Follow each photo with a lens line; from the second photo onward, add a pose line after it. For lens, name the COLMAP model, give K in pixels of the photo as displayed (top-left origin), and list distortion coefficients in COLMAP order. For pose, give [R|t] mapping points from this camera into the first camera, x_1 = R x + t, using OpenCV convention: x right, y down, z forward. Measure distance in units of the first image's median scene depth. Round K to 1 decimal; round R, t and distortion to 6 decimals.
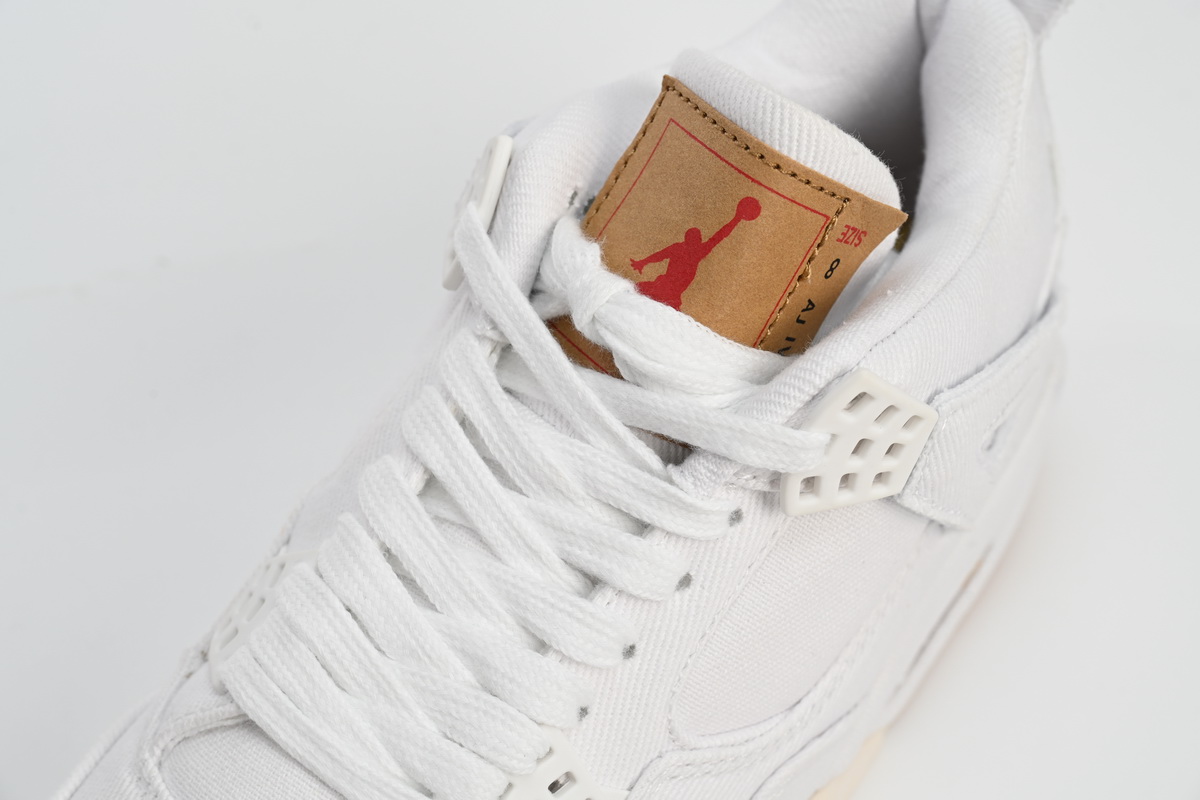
lens RADIAL K [[2269.6, 0, 608.7], [0, 2269.6, 391.5], [0, 0, 1]] dist [-0.020845, 0.000000]
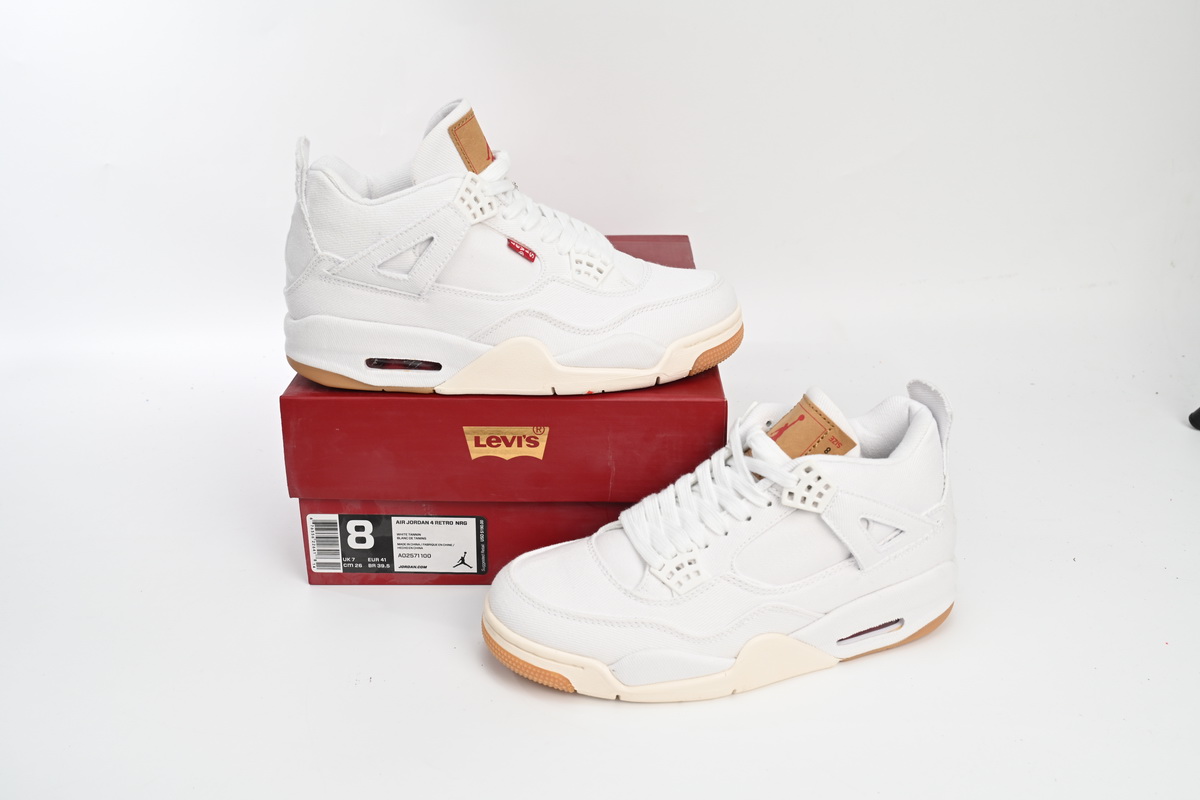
lens RADIAL K [[1166.4, 0, 601.0], [0, 1166.4, 394.6], [0, 0, 1]] dist [-0.032549, 0.000000]
pose [[0.818744, 0.175177, -0.546782, 0.749786], [-0.417468, 0.835432, -0.357456, 0.627728], [0.394181, 0.520929, 0.757136, -0.449585]]
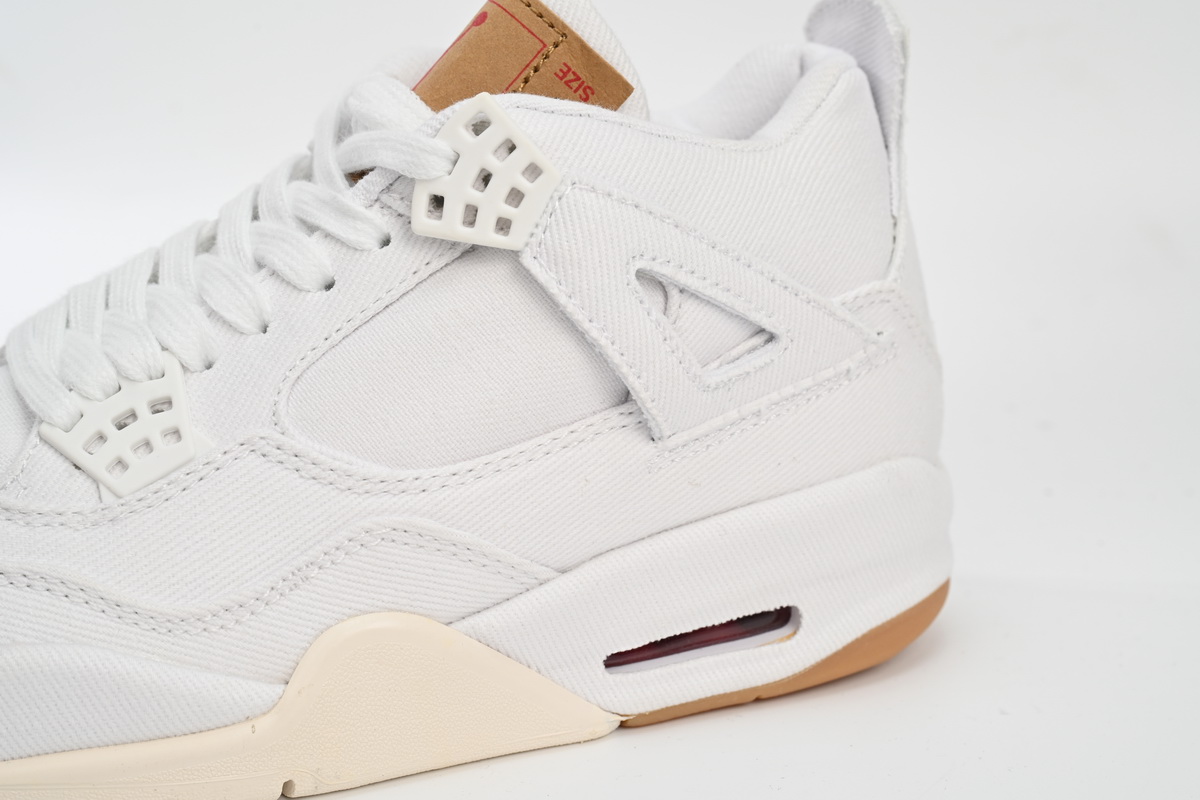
lens RADIAL K [[1930.2, 0, 598.0], [0, 1930.2, 399.5], [0, 0, 1]] dist [0.002173, 0.000000]
pose [[0.843904, 0.098739, -0.527330, 0.677933], [-0.388026, 0.791111, -0.472841, 0.545309], [0.370489, 0.603650, 0.705935, 0.395526]]
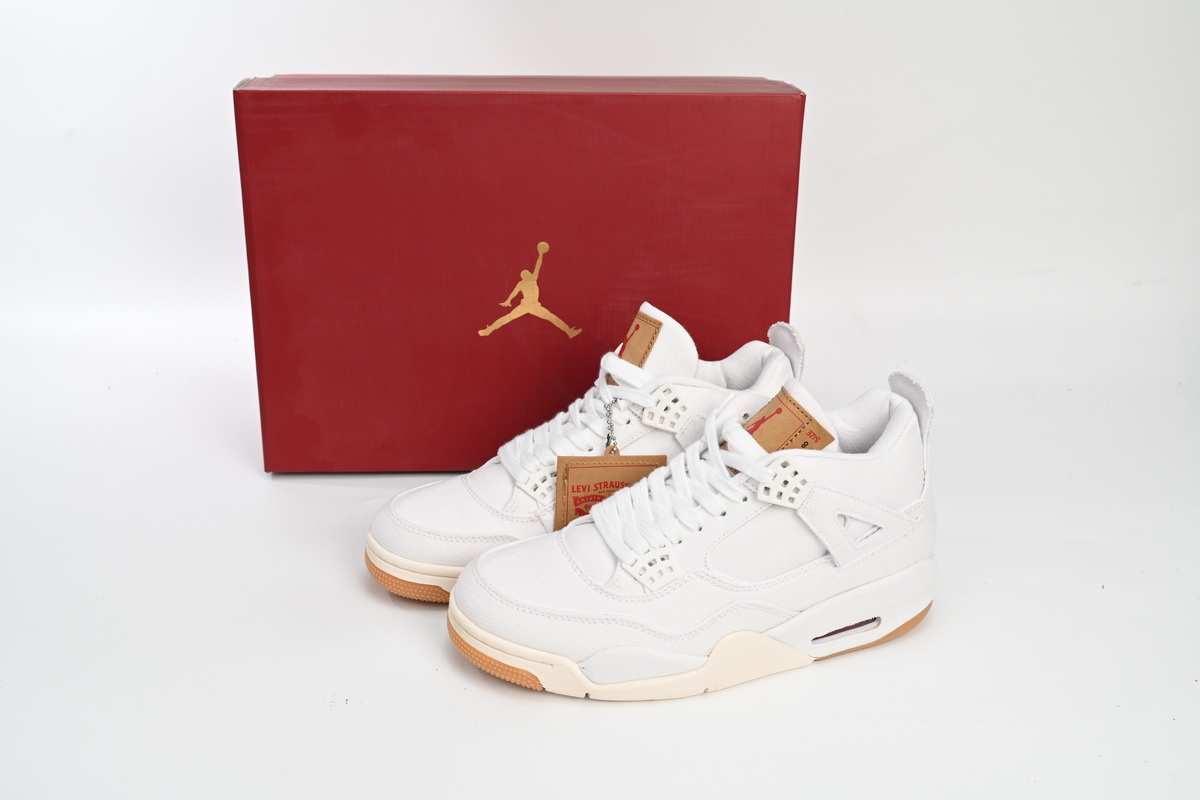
lens RADIAL K [[1238.8, 0, 603.1], [0, 1238.8, 408.7], [0, 0, 1]] dist [-0.012905, 0.000000]
pose [[0.830554, 0.198570, -0.520337, 0.773106], [-0.417467, 0.840386, -0.345649, 0.635950], [0.368649, 0.504303, 0.780882, -0.497213]]
